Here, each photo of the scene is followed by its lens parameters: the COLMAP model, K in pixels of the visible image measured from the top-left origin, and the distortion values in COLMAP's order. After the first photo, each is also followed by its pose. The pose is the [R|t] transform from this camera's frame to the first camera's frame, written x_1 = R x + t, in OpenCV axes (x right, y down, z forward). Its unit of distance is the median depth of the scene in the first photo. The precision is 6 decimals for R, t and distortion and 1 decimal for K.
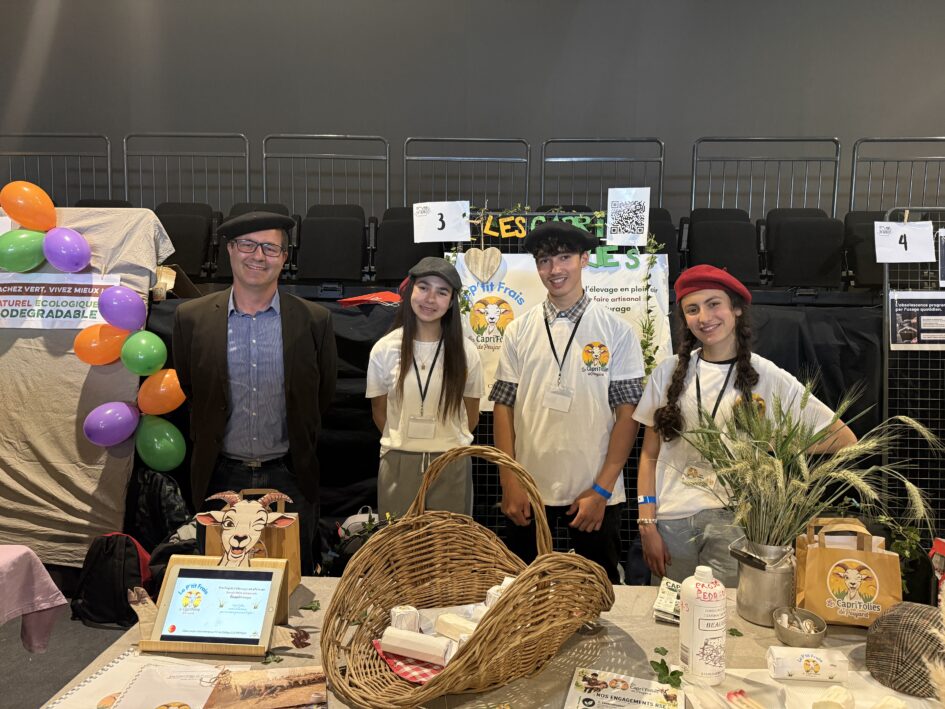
lens RADIAL K [[657.9, 0, 478.0], [0, 657.9, 357.1], [0, 0, 1]] dist [0.082528, -0.143461]
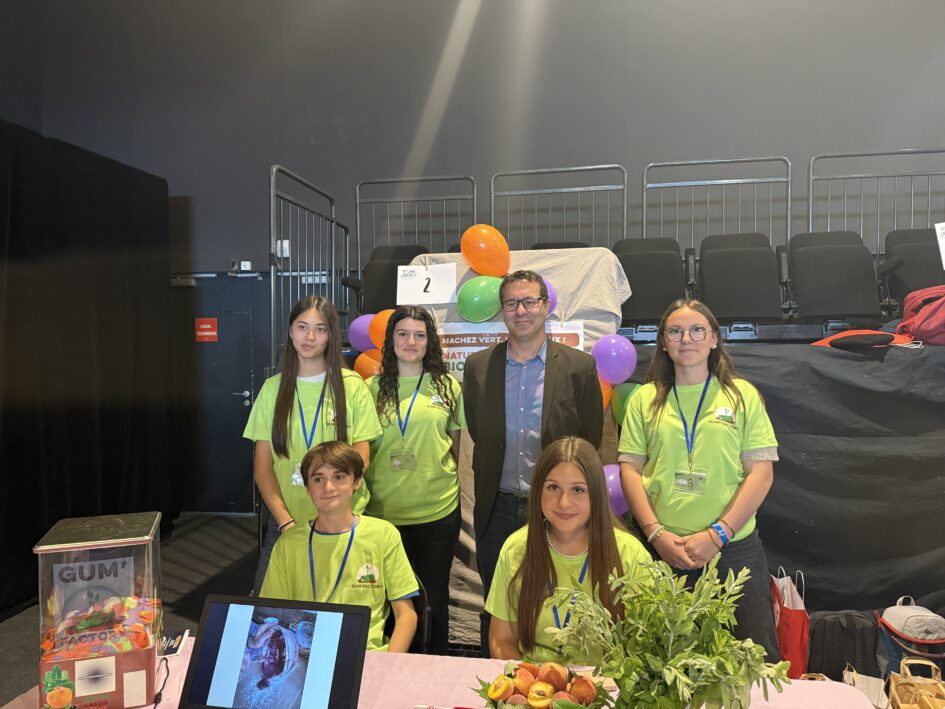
lens RADIAL K [[677.3, 0, 472.5], [0, 677.3, 354.5], [0, 0, 1]] dist [-0.002996, -0.001404]
pose [[0.983729, -0.024342, -0.178002, -0.525388], [0.013692, 0.998055, -0.060816, -0.025195], [0.179136, 0.057390, 0.982149, 0.073724]]
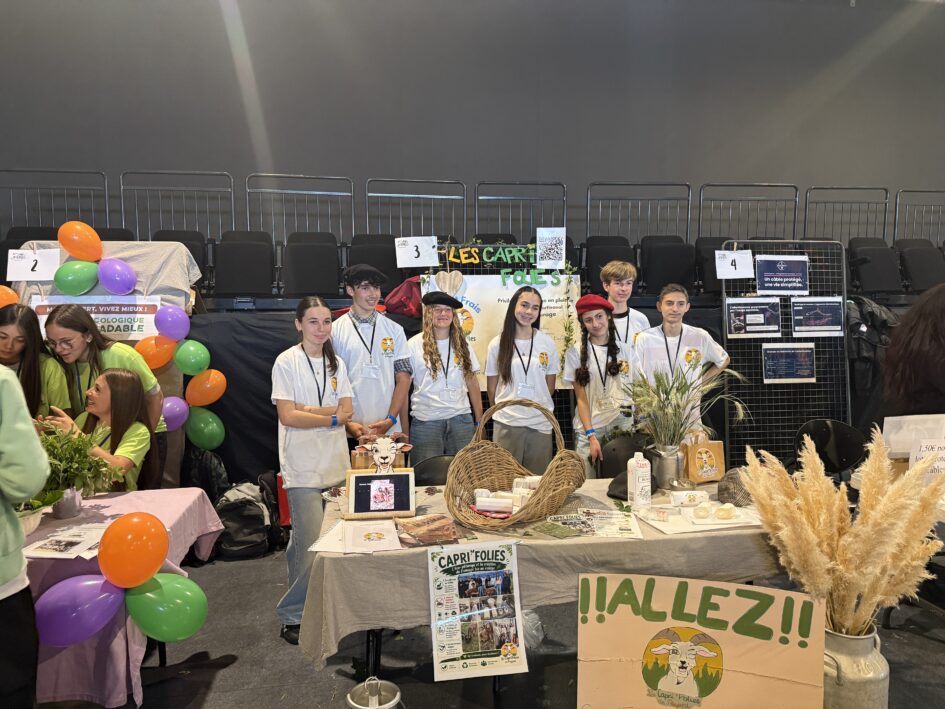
lens RADIAL K [[650.9, 0, 472.5], [0, 650.9, 354.5], [0, 0, 1]] dist [0.078328, -0.136827]
pose [[0.983784, -0.033031, 0.176292, -0.184479], [0.032874, 0.999452, 0.003809, 0.000874], [-0.176321, 0.002048, 0.984331, -0.317892]]
